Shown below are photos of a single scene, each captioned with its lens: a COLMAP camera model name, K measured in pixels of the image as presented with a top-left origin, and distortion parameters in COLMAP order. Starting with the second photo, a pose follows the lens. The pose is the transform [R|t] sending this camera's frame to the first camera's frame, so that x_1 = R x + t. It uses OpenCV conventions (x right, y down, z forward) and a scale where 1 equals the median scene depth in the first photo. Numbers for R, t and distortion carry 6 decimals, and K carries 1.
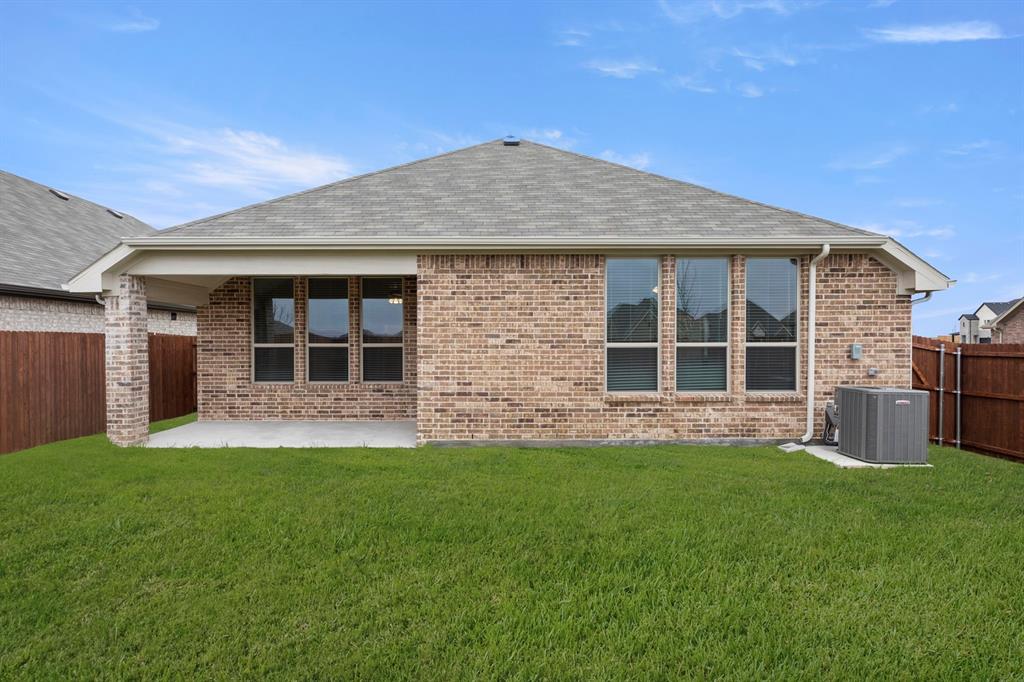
lens RADIAL K [[529.0, 0, 512.0], [0, 529.0, 341.0], [0, 0, 1]] dist [-0.001314, -0.000132]
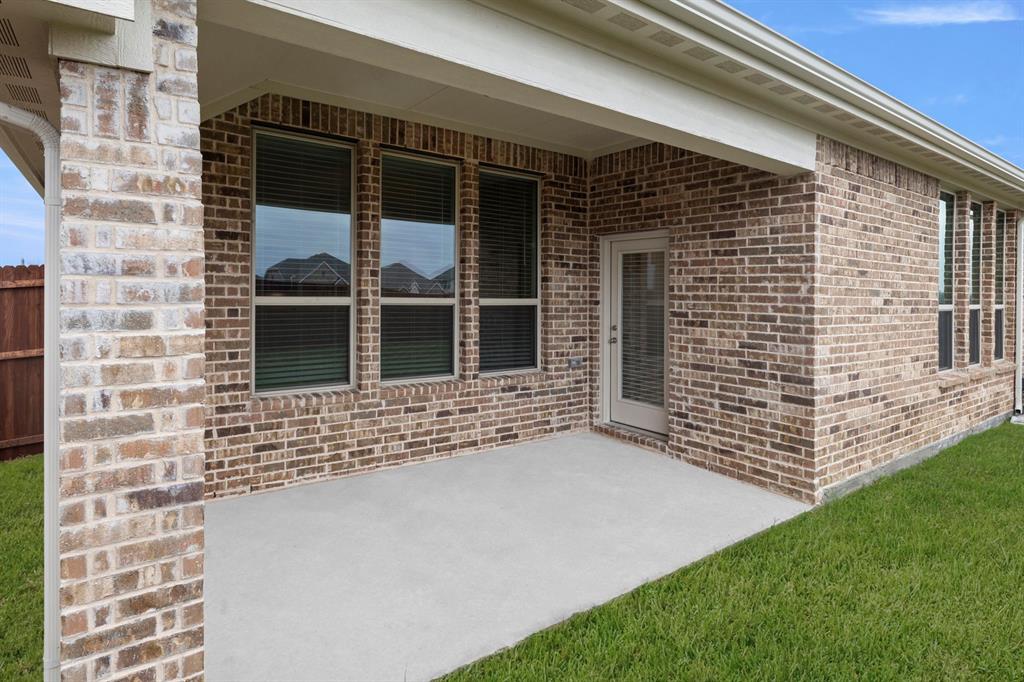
lens RADIAL K [[525.3, 0, 451.6], [0, 525.3, 290.0], [0, 0, 1]] dist [-0.003872, -0.000498]
pose [[0.836725, 0.017042, 0.547358, -0.755176], [-0.018575, 0.999824, -0.002735, -0.002249], [-0.547308, -0.007879, 0.836894, 0.763072]]
